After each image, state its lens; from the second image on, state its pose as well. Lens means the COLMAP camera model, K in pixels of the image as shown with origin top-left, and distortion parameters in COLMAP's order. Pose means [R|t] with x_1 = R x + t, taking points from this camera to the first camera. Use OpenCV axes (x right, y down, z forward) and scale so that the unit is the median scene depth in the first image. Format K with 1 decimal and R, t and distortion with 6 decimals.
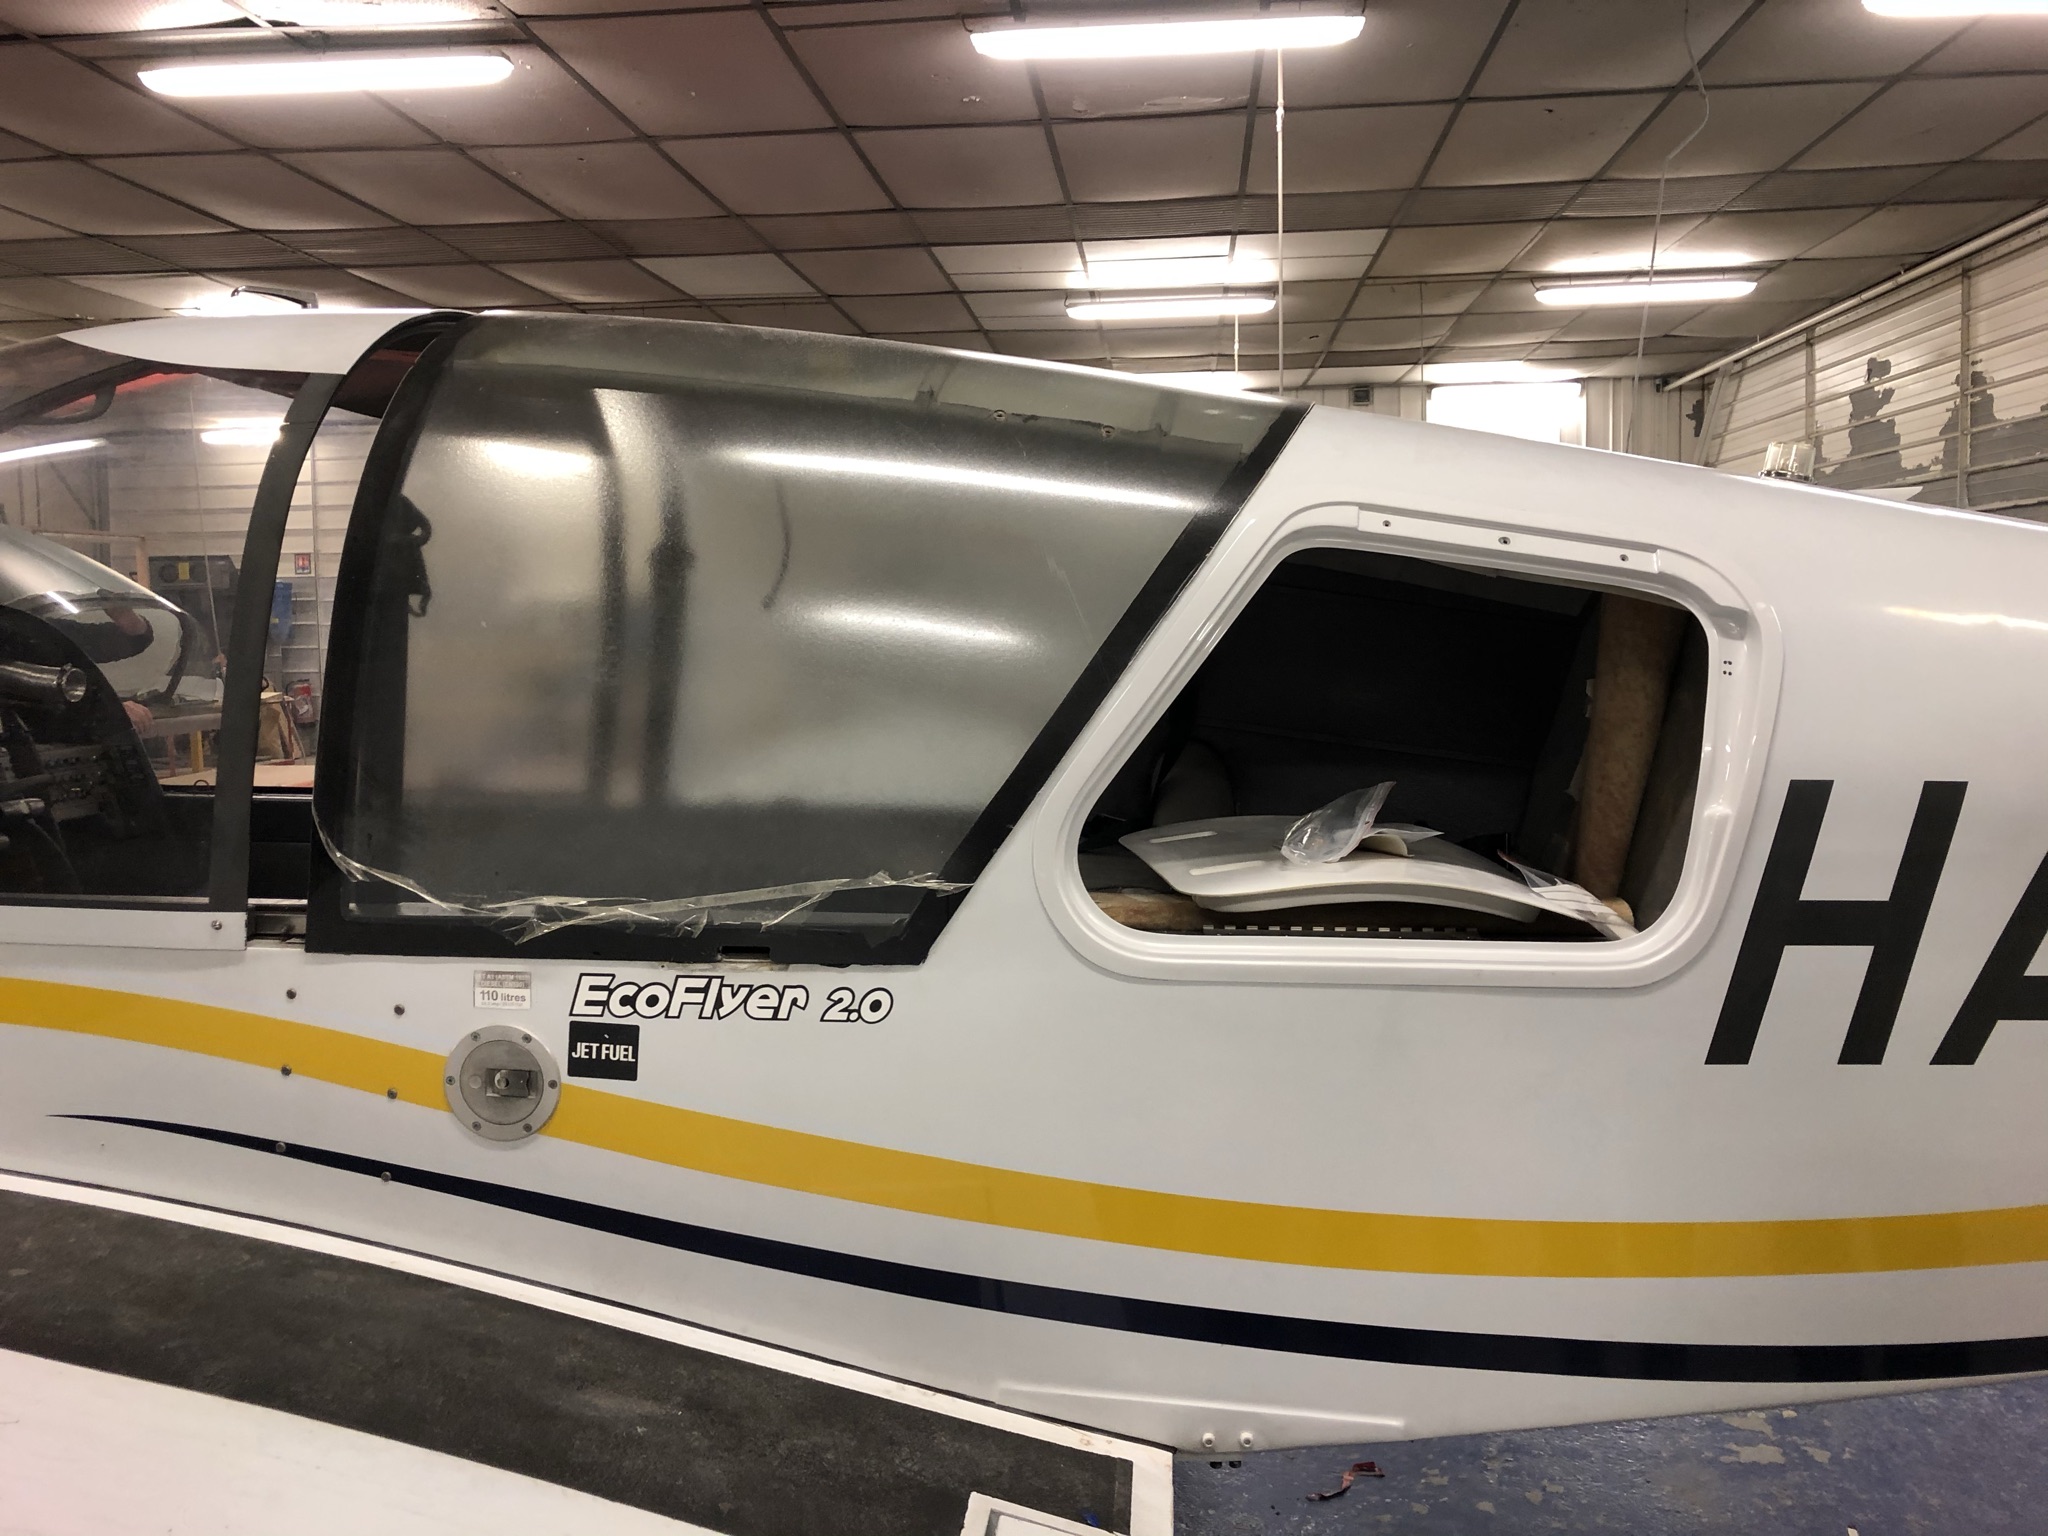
lens RADIAL K [[1689.6, 0, 1024.0], [0, 1689.6, 768.0], [0, 0, 1]] dist [0.031795, -0.006979]
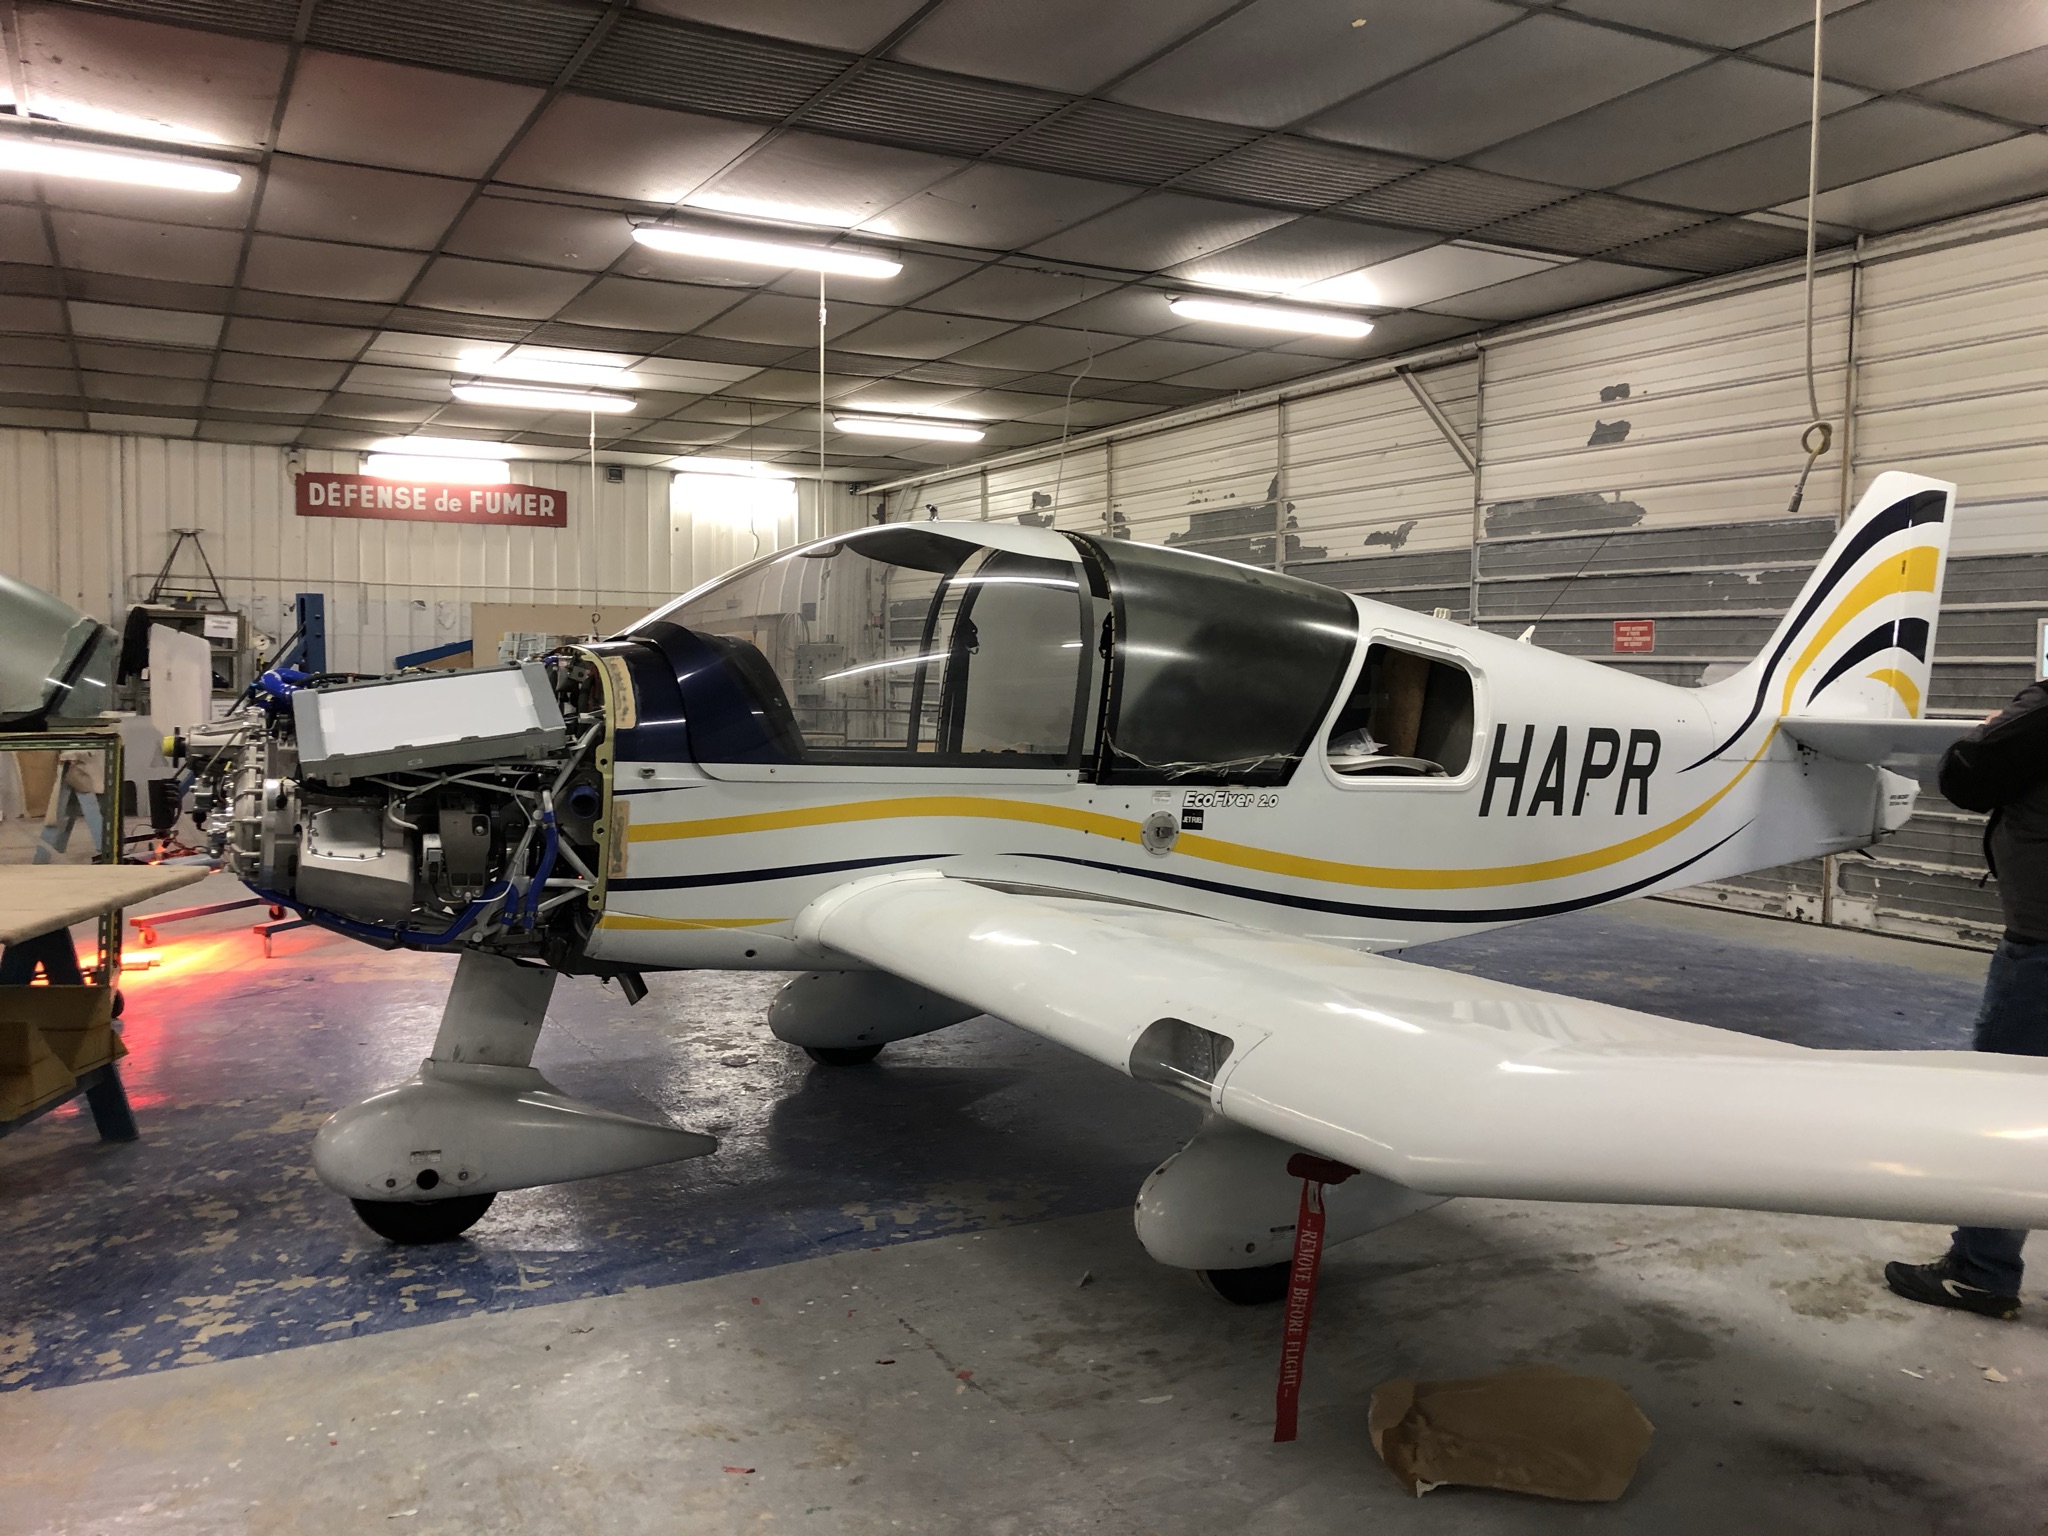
lens RADIAL K [[1689.6, 0, 1024.0], [0, 1689.6, 768.0], [0, 0, 1]] dist [0.031795, -0.006979]
pose [[0.848133, -0.001768, 0.529780, -1.856603], [0.019278, 0.999435, -0.027527, 0.150059], [-0.529432, 0.033560, 0.847688, -1.116153]]
